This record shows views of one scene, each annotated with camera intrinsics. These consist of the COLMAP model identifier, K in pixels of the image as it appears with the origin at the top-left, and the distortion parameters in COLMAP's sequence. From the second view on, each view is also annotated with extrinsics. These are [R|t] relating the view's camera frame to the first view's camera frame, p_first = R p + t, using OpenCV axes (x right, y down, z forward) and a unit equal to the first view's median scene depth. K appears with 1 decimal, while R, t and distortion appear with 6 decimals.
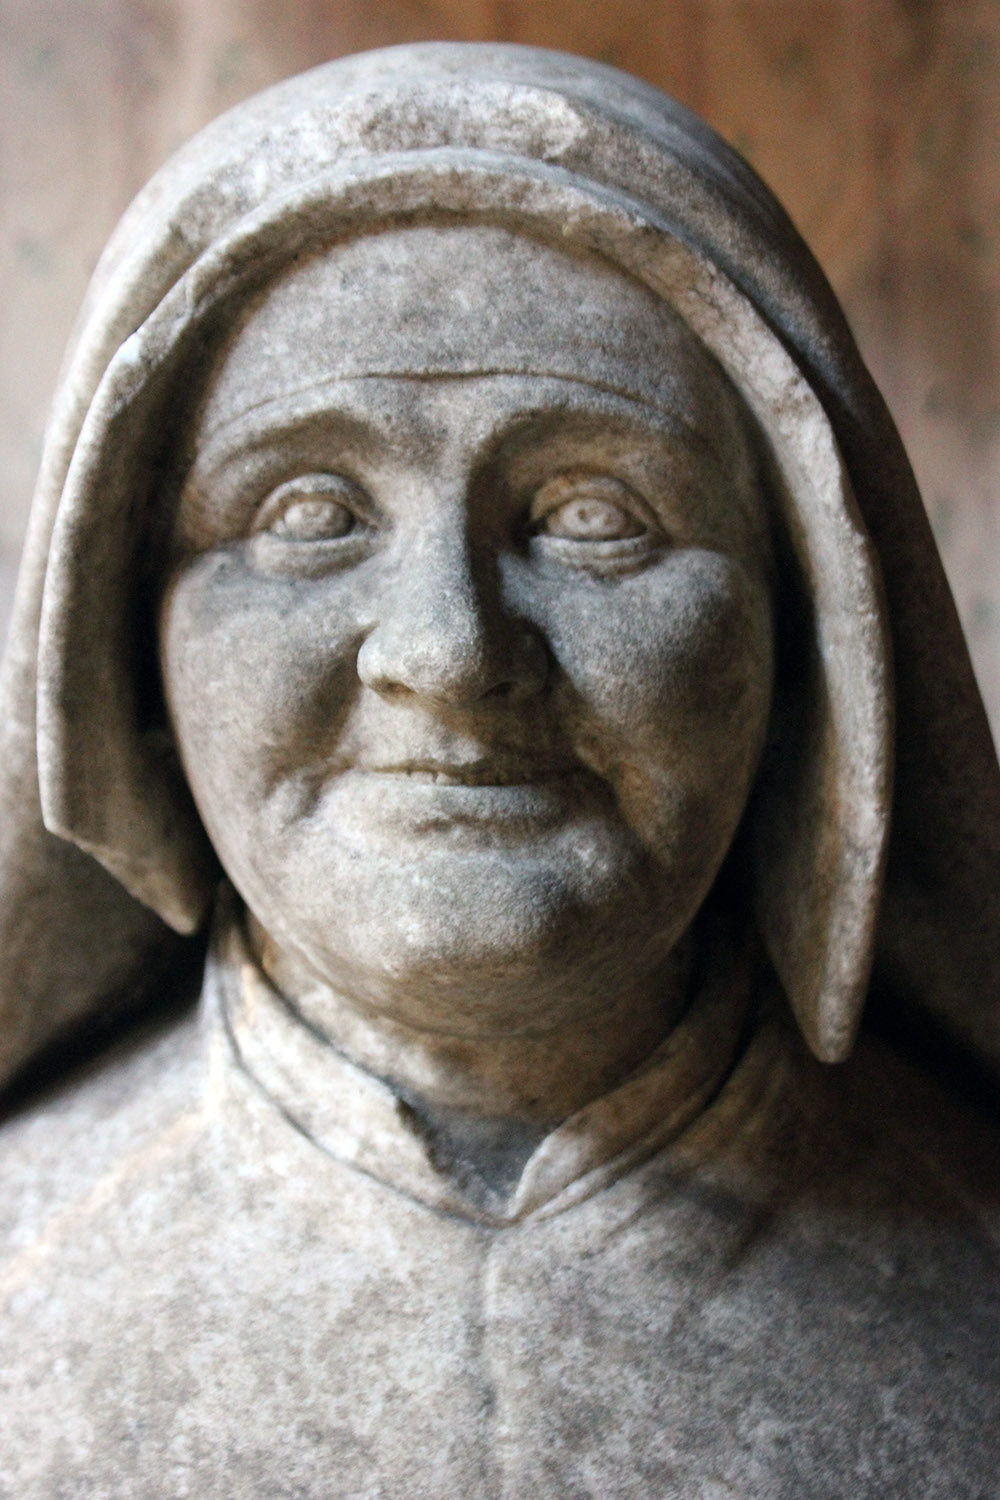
lens RADIAL K [[2686.5, 0, 499.3], [0, 2686.5, 737.0], [0, 0, 1]] dist [0.017844, 0.000000]
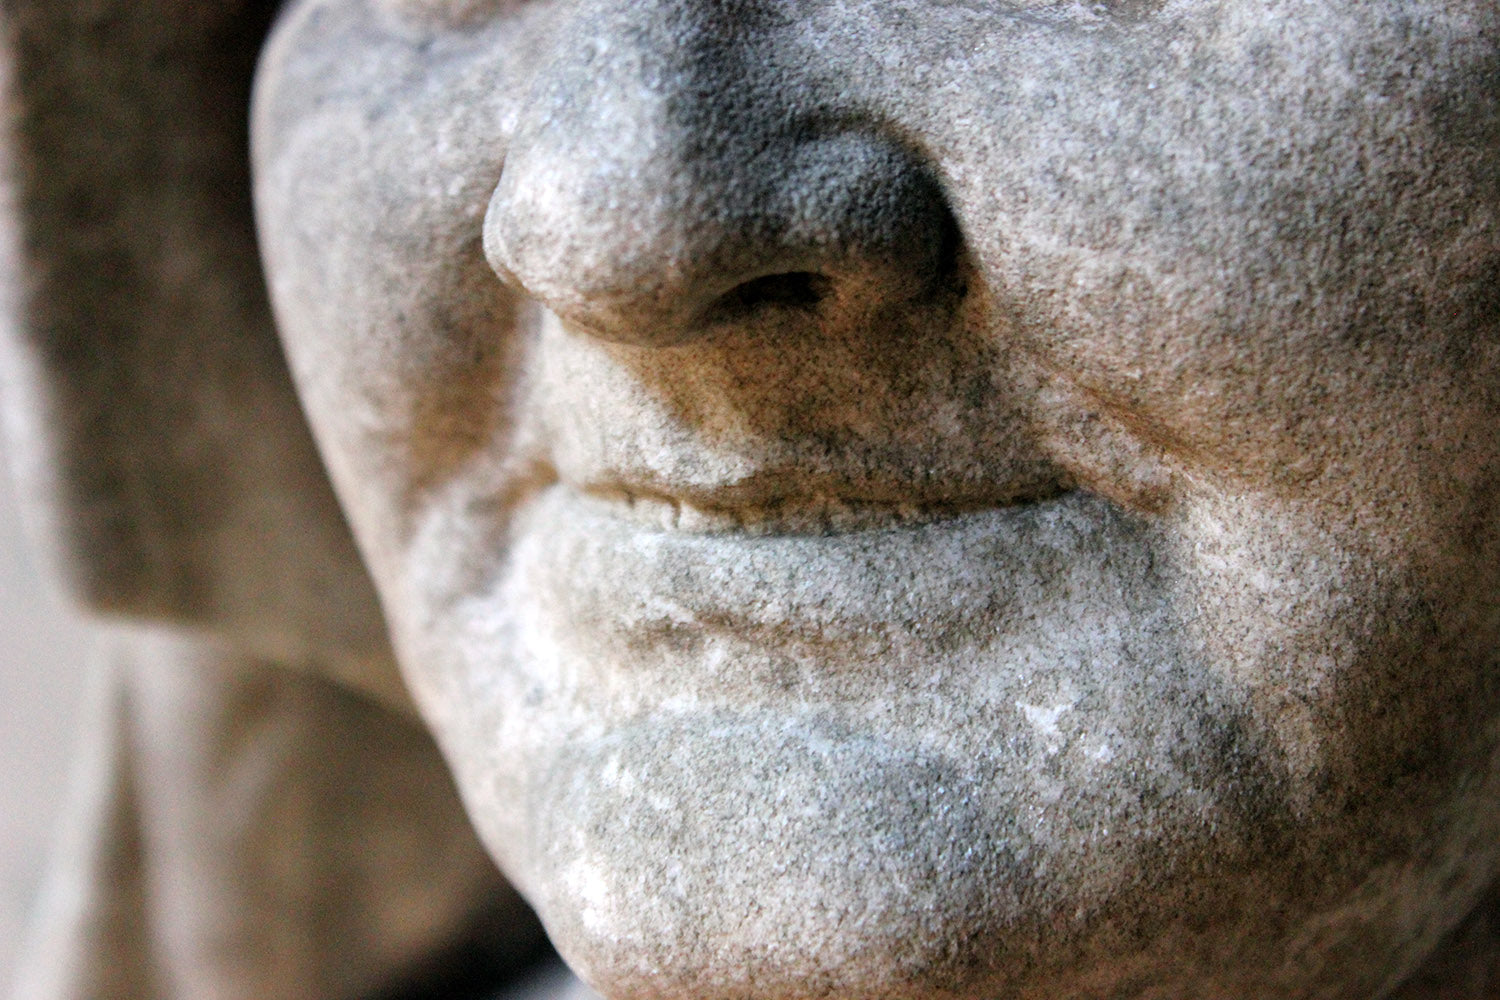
lens RADIAL K [[3452.0, 0, 756.6], [0, 3452.0, 487.4], [0, 0, 1]] dist [0.102477, 0.000000]
pose [[0.908495, 0.012778, -0.417700, 0.201448], [0.007088, 0.998918, 0.045973, -0.012463], [0.417835, -0.044727, 0.907421, 0.537551]]
